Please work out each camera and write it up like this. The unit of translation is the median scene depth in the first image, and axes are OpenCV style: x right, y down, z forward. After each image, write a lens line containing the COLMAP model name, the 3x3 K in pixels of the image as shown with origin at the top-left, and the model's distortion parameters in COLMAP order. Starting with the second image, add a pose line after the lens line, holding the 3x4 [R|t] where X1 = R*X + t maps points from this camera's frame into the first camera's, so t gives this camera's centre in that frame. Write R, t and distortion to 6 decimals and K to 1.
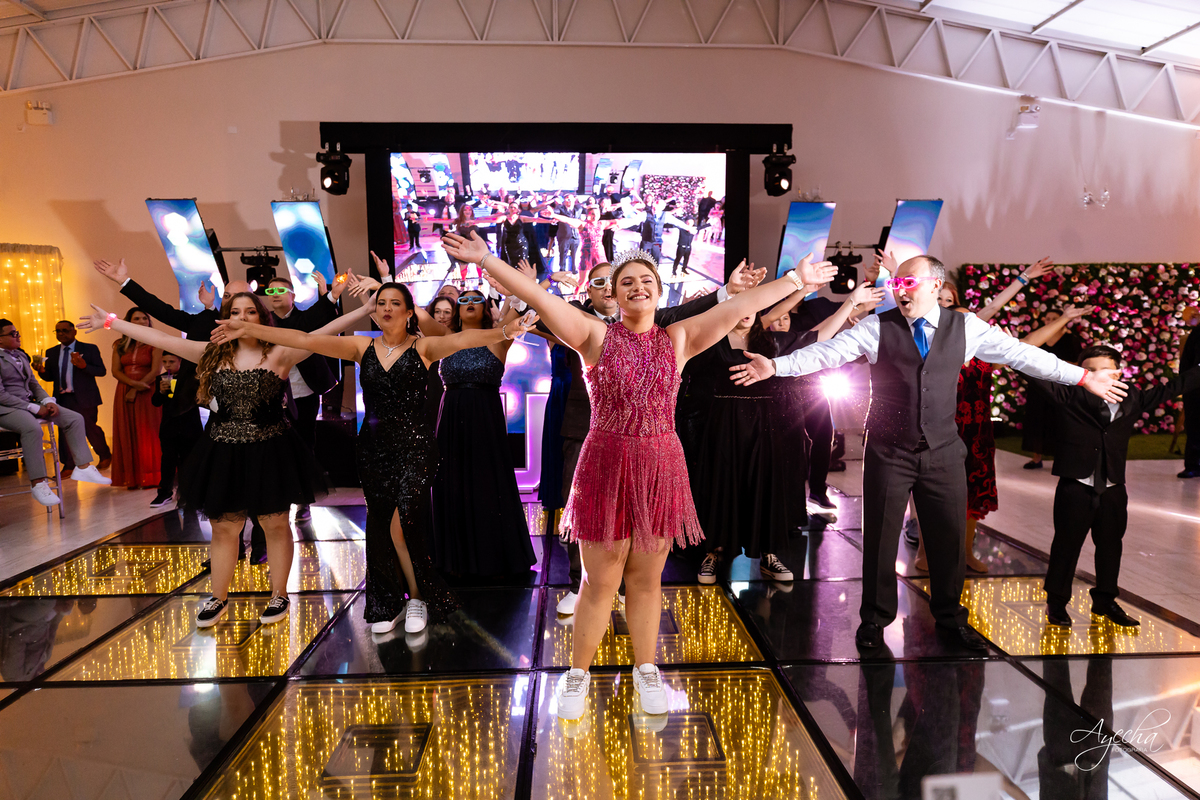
lens RADIAL K [[728.2, 0, 600.6], [0, 728.2, 401.9], [0, 0, 1]] dist [0.009805, -0.000185]
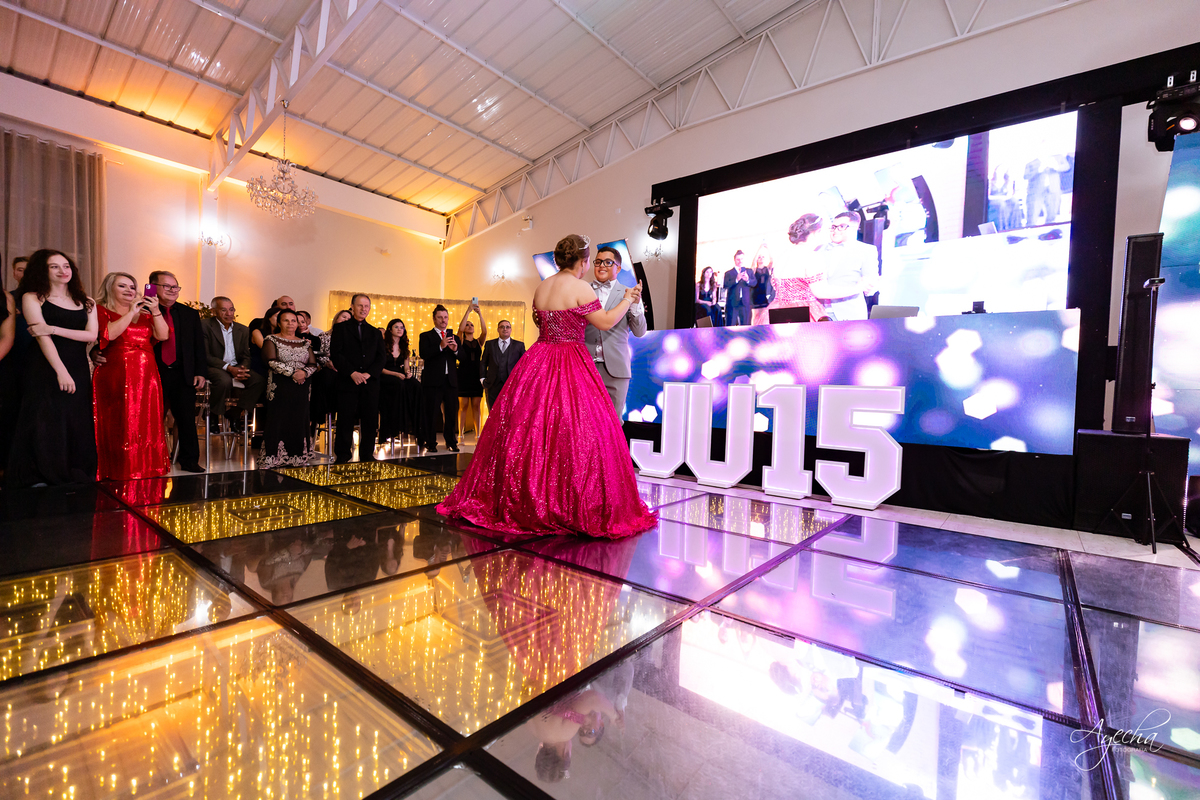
lens RADIAL K [[536.5, 0, 599.4], [0, 536.5, 401.0], [0, 0, 1]] dist [0.005520, -0.000164]
pose [[0.748872, 0.046478, -0.661083, 0.166395], [-0.107692, 0.992813, -0.052191, 0.047090], [0.653907, 0.110278, 0.748495, 0.243793]]
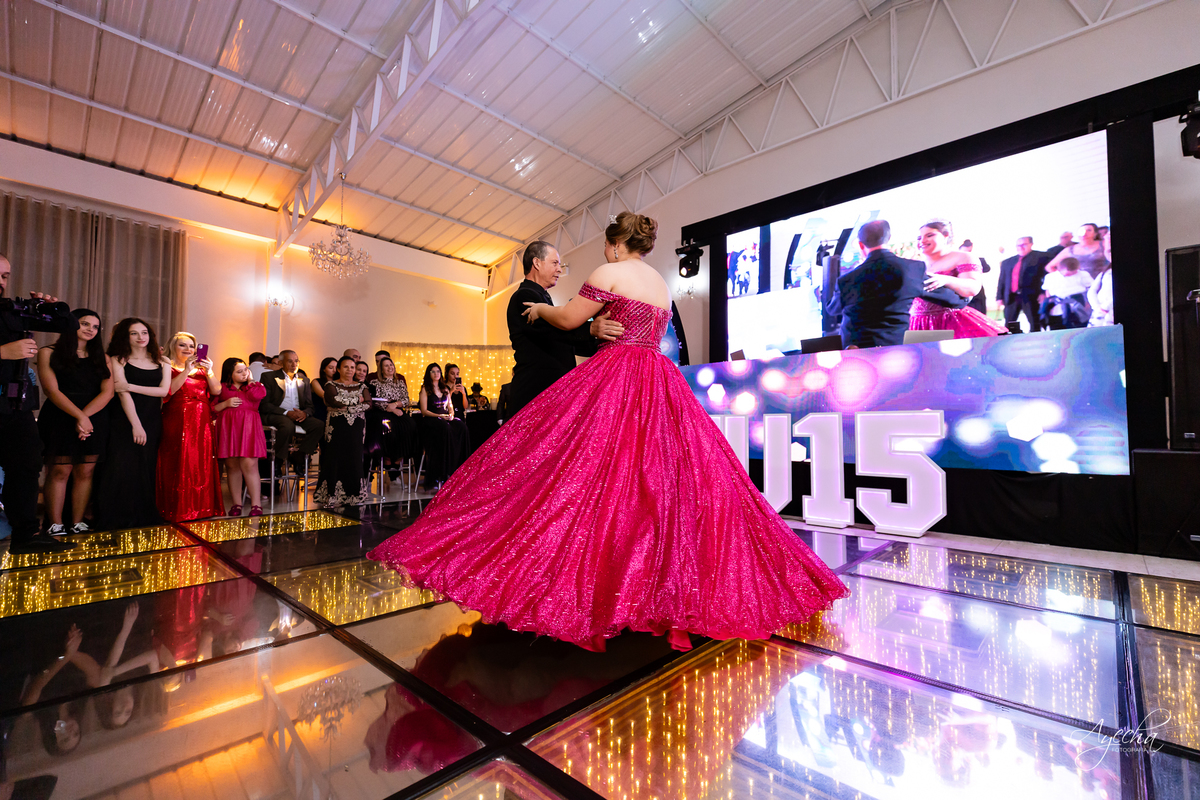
lens RADIAL K [[536.5, 0, 600.3], [0, 536.5, 399.5], [0, 0, 1]] dist [0.005520, -0.000164]
pose [[0.696374, -0.031076, -0.717006, 0.180725], [-0.081094, 0.989256, -0.121636, 0.052099], [0.713083, 0.142849, 0.686372, 0.237186]]
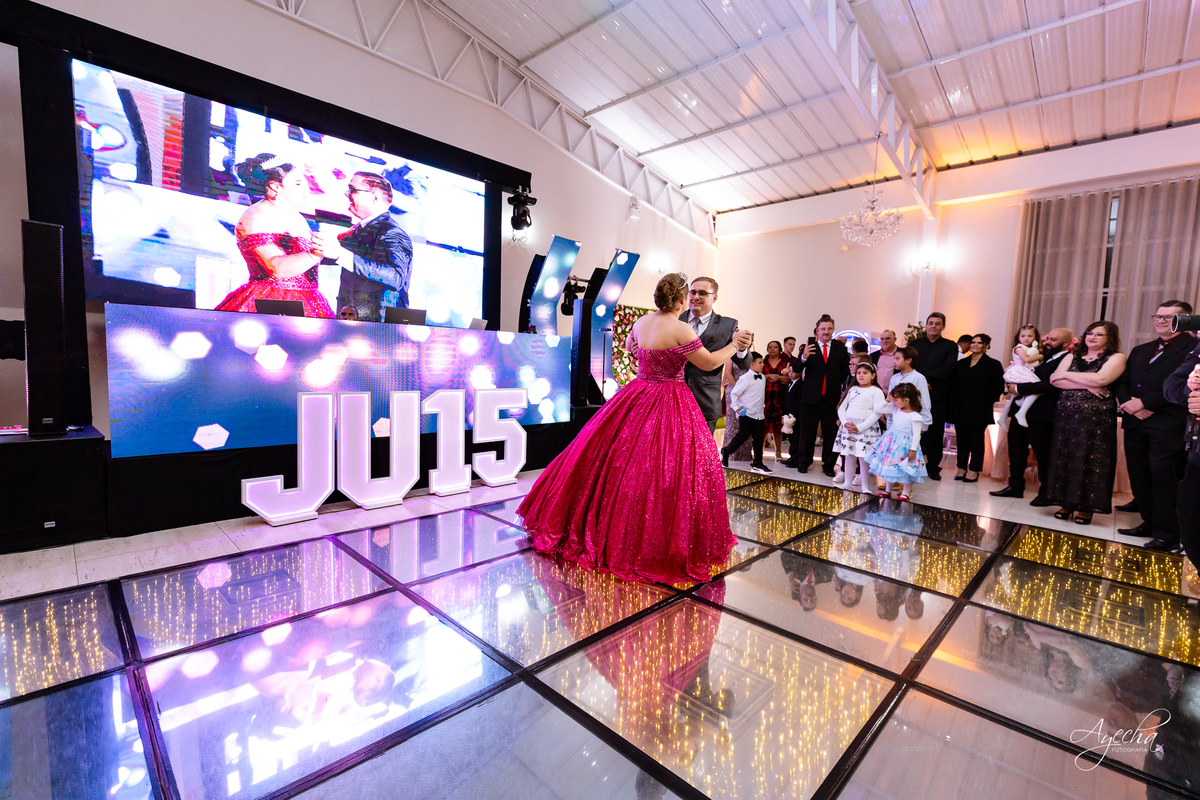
lens RADIAL K [[536.5, 0, 607.7], [0, 536.5, 405.5], [0, 0, 1]] dist [0.005520, -0.000164]
pose [[0.718834, -0.030071, 0.694532, -0.257534], [0.032586, 0.999423, 0.009545, 0.005874], [-0.694418, 0.015771, 0.719399, 0.239255]]
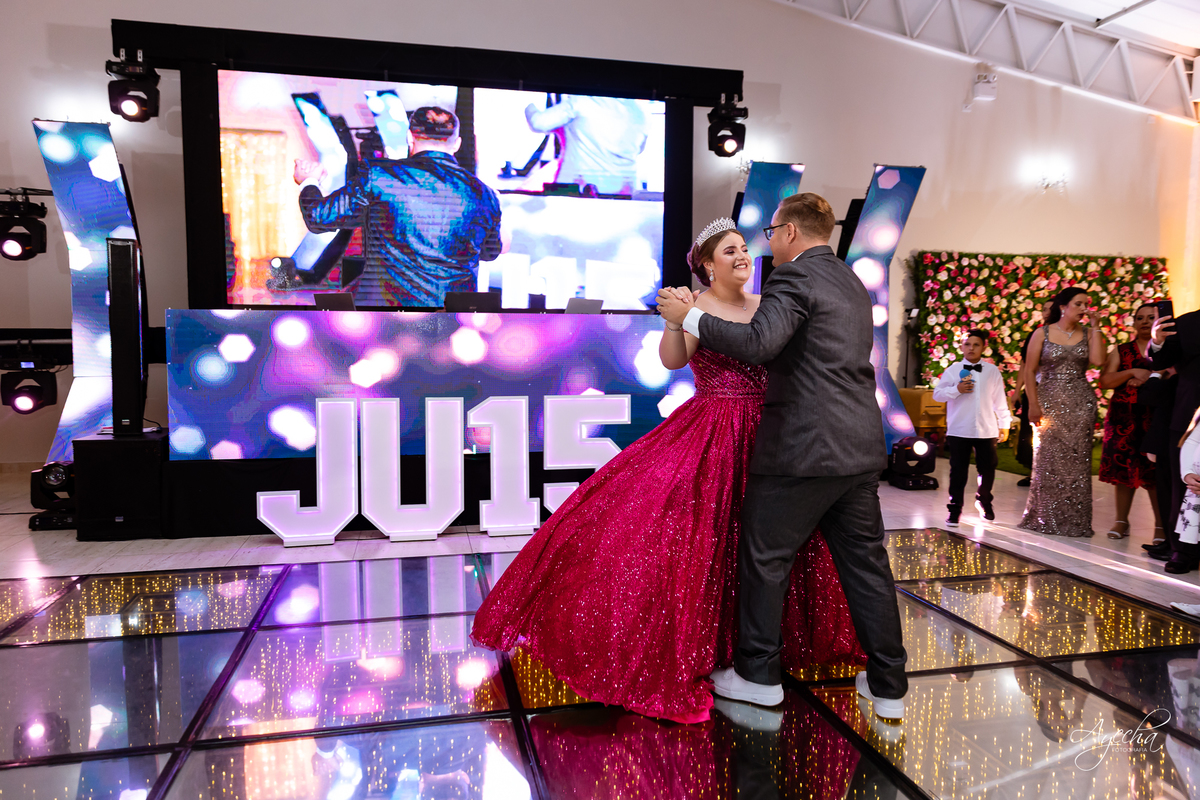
lens RADIAL K [[808.4, 0, 594.9], [0, 808.4, 397.0], [0, 0, 1]] dist [0.008943, 0.007501]
pose [[0.983494, -0.003005, 0.180917, -0.059582], [0.008107, 0.999590, -0.027467, 0.007746], [-0.180760, 0.028480, 0.983115, 0.132741]]
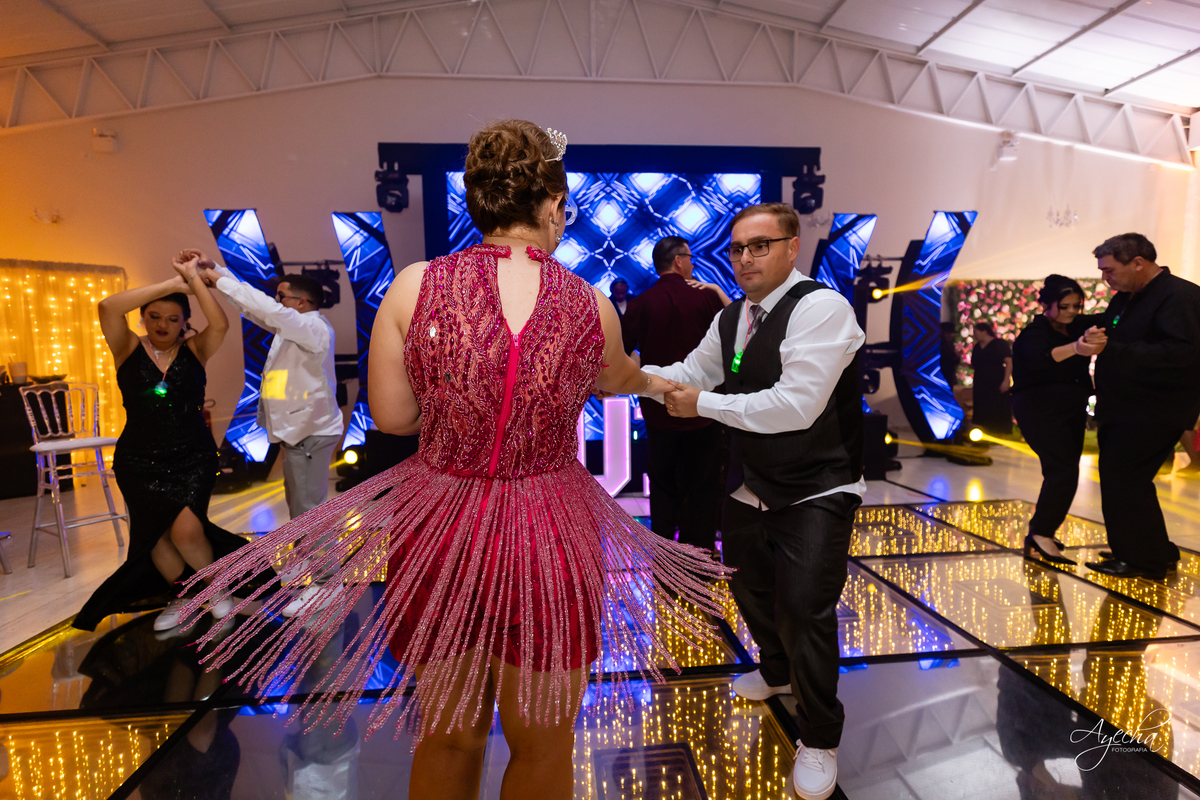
lens RADIAL K [[536.5, 0, 590.4], [0, 536.5, 401.1], [0, 0, 1]] dist [0.005520, -0.000164]
pose [[0.999061, -0.015116, 0.040612, -0.104708], [0.015774, 0.999749, -0.015927, 0.002514], [-0.040361, 0.016553, 0.999048, 0.201813]]
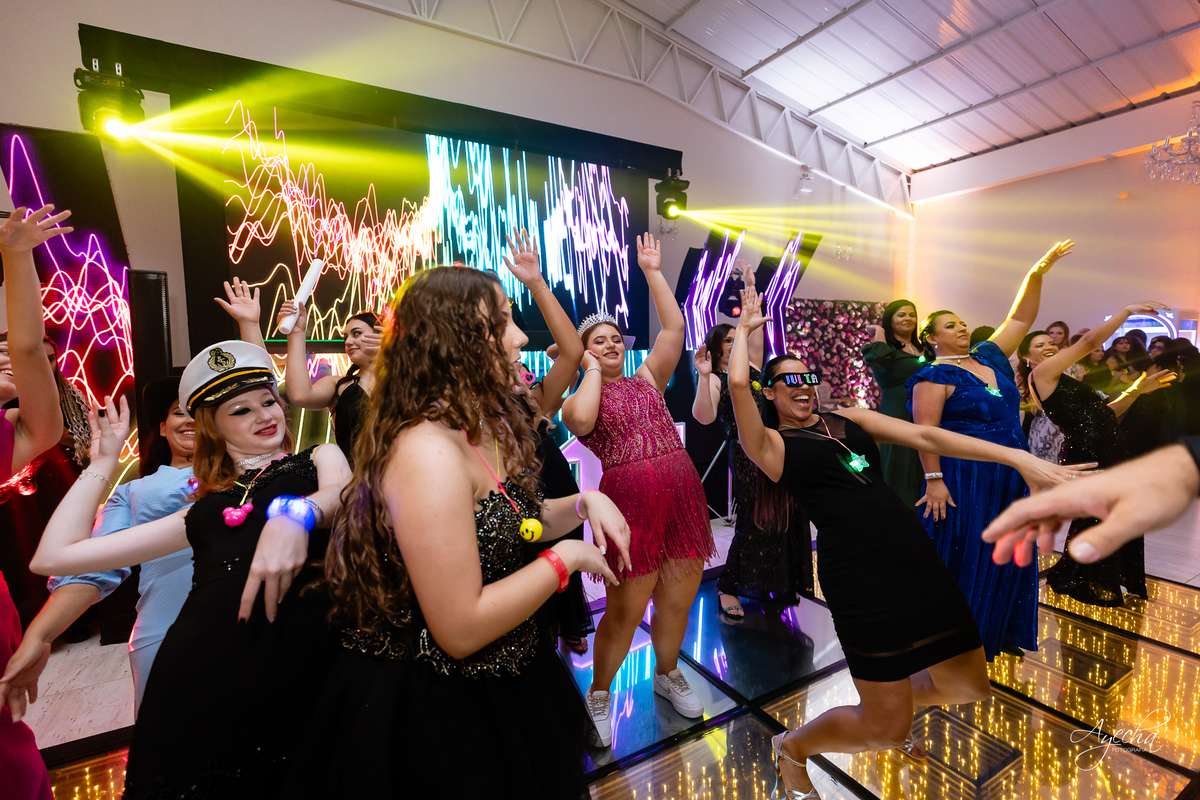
lens RADIAL K [[536.5, 0, 589.4], [0, 536.5, 399.6], [0, 0, 1]] dist [0.005520, -0.000164]
pose [[0.892294, -0.044873, 0.449220, -0.190897], [0.051901, 0.998647, -0.003336, -0.030909], [-0.448462, 0.026292, 0.893415, 0.351073]]
